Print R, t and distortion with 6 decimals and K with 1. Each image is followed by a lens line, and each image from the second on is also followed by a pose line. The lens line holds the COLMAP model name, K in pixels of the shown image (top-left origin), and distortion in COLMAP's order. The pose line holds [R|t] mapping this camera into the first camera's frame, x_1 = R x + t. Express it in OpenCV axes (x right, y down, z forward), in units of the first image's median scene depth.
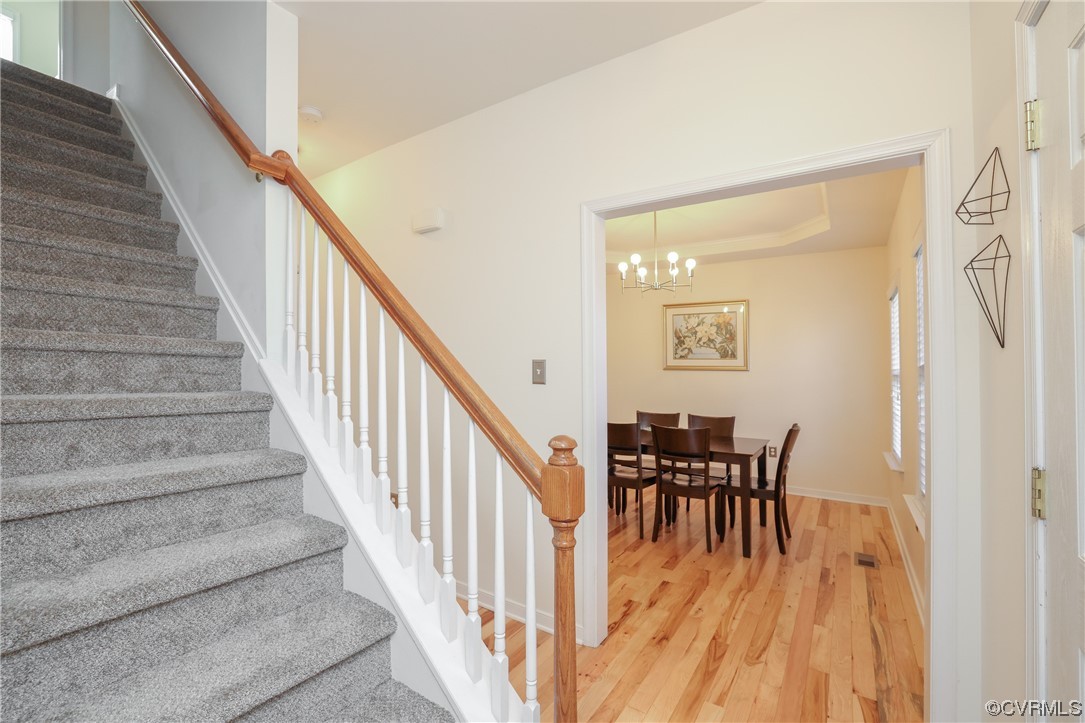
lens RADIAL K [[473.3, 0, 547.9], [0, 473.3, 366.6], [0, 0, 1]] dist [-0.053089, 0.017271]
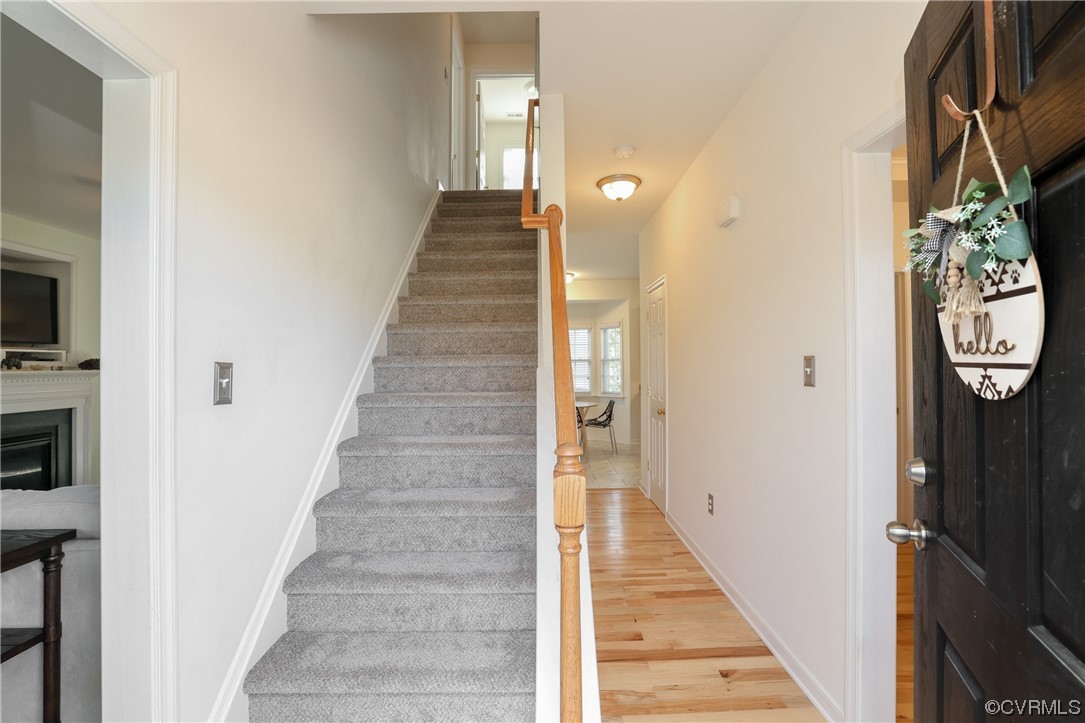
lens RADIAL K [[478.9, 0, 545.6], [0, 478.9, 366.9], [0, 0, 1]] dist [-0.055810, 0.019729]
pose [[0.551596, -0.024992, -0.833737, 0.629375], [0.035084, 0.999362, -0.006745, -0.009937], [0.833373, -0.025531, 0.552120, 0.302038]]
